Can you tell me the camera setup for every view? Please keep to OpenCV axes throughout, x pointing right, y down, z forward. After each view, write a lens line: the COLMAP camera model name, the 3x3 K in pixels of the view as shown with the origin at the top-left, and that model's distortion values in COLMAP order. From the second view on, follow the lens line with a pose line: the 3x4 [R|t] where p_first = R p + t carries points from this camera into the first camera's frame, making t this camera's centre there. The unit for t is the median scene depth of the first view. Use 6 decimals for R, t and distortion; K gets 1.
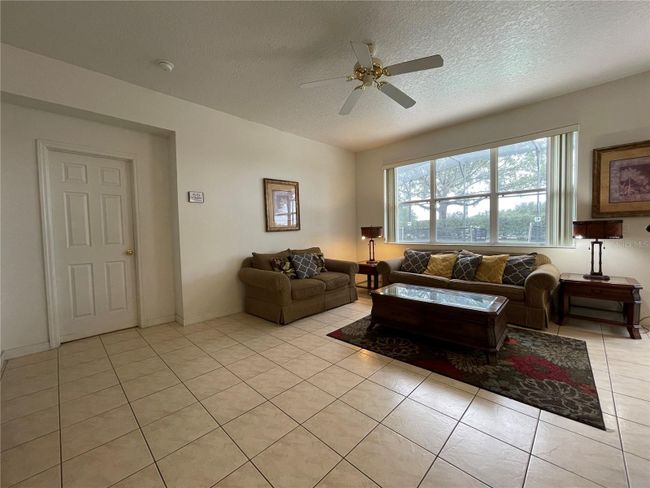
lens RADIAL K [[263.9, 0, 321.3], [0, 263.9, 241.7], [0, 0, 1]] dist [0.002015, -0.001397]
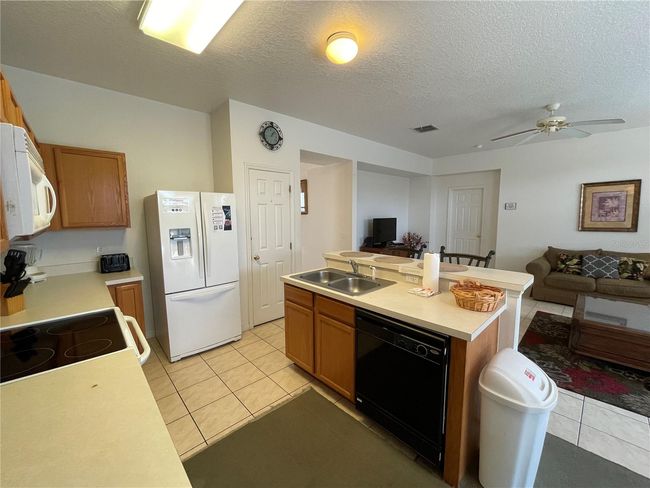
lens RADIAL K [[263.9, 0, 321.8], [0, 263.9, 240.7], [0, 0, 1]] dist [0.002015, -0.001397]
pose [[-0.045564, 0.125834, -0.991004, 1.235014], [-0.032395, 0.991327, 0.127364, -0.132669], [0.998436, 0.037907, -0.041093, -0.071841]]
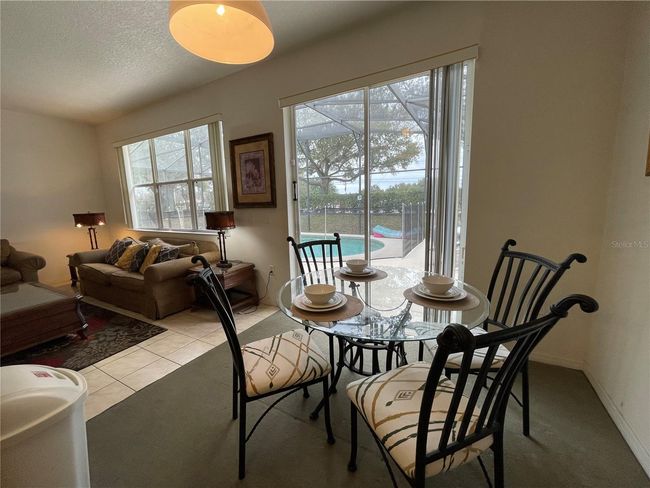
lens RADIAL K [[263.9, 0, 320.6], [0, 263.9, 241.9], [0, 0, 1]] dist [0.002015, -0.001397]
pose [[0.966473, -0.044274, 0.252923, 1.074370], [0.017734, 0.994179, 0.106268, -0.060967], [-0.256156, -0.098220, 0.961632, -0.113744]]
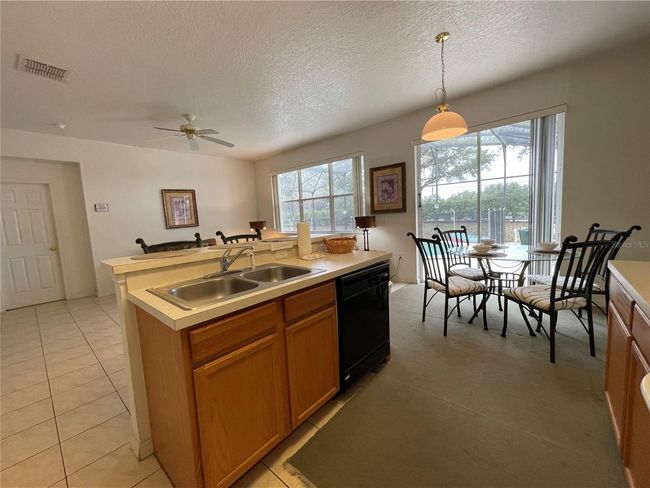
lens RADIAL K [[263.9, 0, 320.9], [0, 263.9, 242.2], [0, 0, 1]] dist [0.002015, -0.001397]
pose [[0.997759, -0.038124, 0.054994, 0.639695], [0.035094, 0.997867, 0.055051, -0.020915], [-0.056976, -0.052998, 0.996968, -0.506689]]
